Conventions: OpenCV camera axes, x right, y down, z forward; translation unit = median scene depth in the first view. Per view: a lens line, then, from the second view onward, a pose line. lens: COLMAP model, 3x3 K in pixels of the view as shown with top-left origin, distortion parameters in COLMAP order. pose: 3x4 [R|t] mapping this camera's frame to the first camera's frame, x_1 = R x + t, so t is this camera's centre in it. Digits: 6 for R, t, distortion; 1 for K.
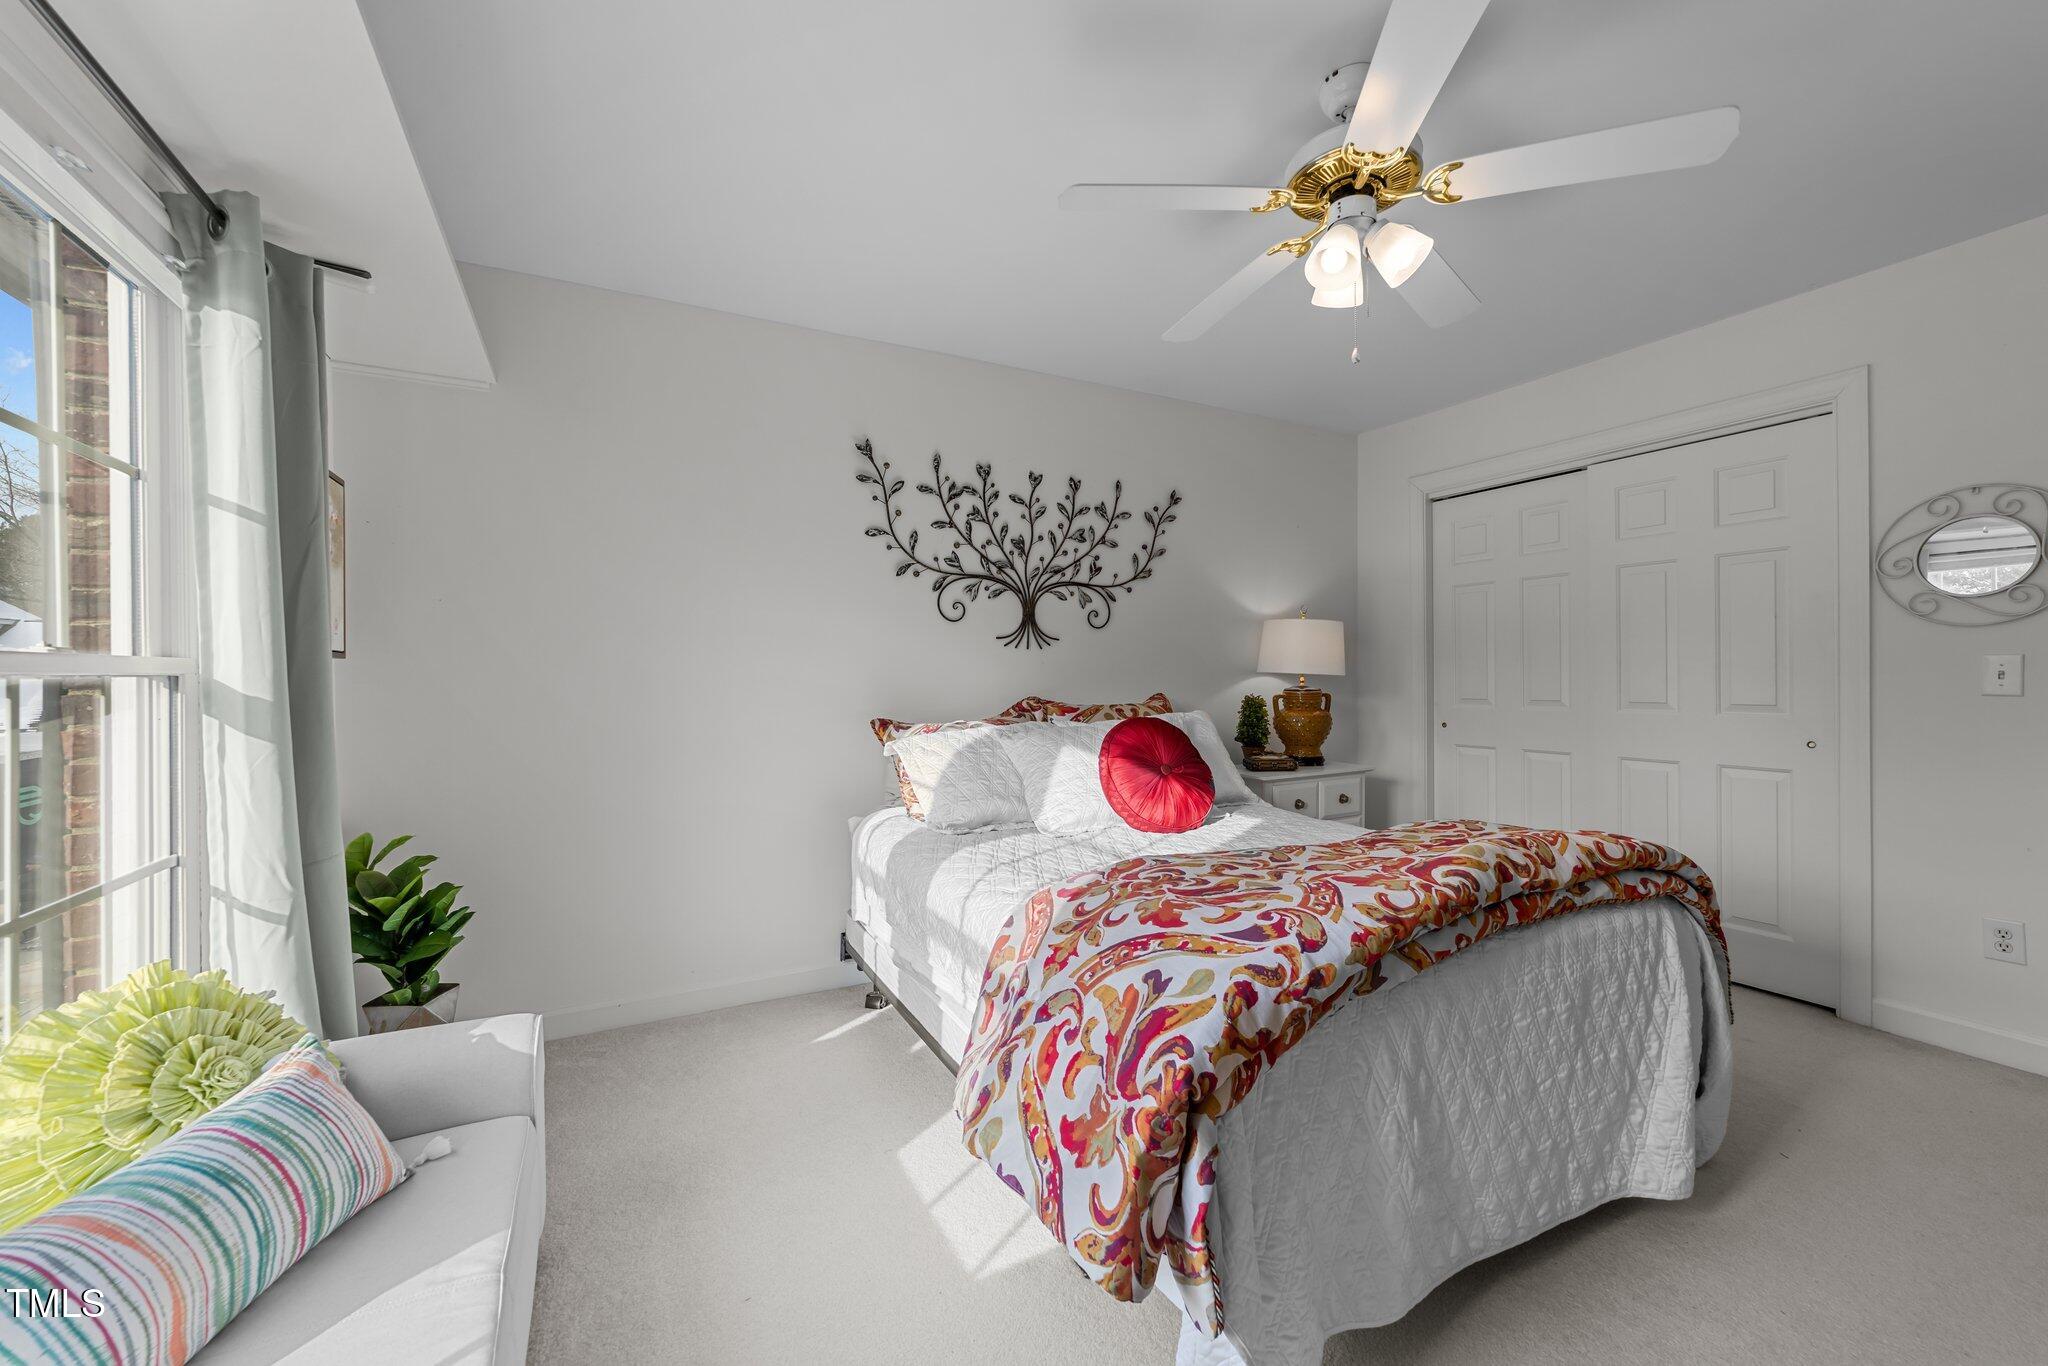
lens RADIAL K [[786.8, 0, 1026.6], [0, 786.8, 680.8], [0, 0, 1]] dist [-0.017107, 0.007695]
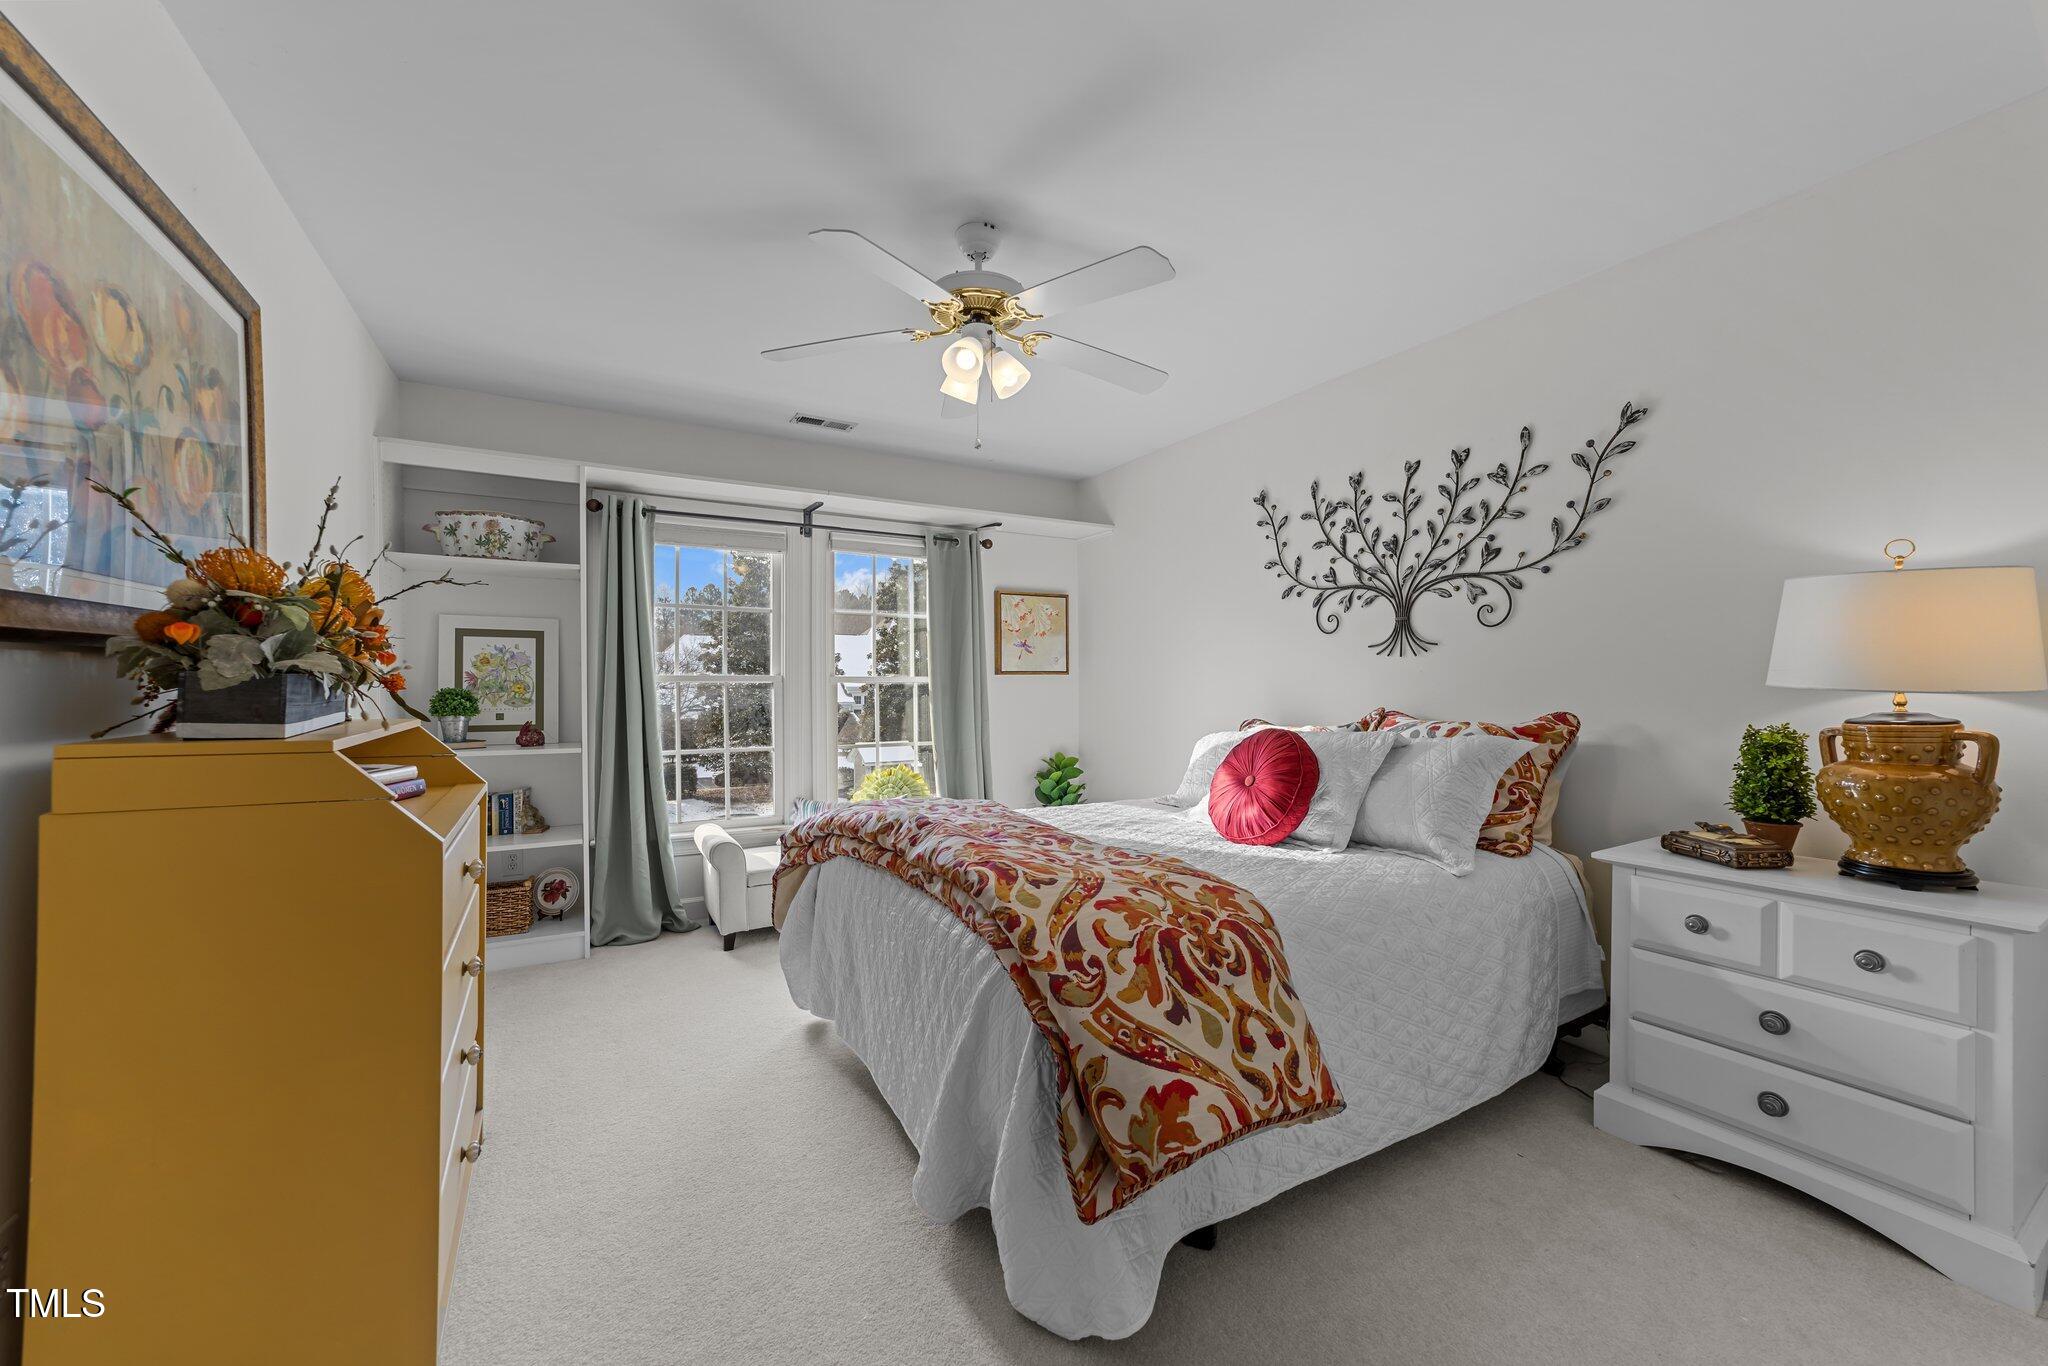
lens RADIAL K [[786.8, 0, 1026.6], [0, 786.8, 680.8], [0, 0, 1]] dist [-0.017107, 0.007695]
pose [[0.046214, -0.003422, -0.998926, 0.889324], [-0.016711, 0.999852, -0.004198, -0.001716], [0.998792, 0.016887, 0.046150, 0.522969]]
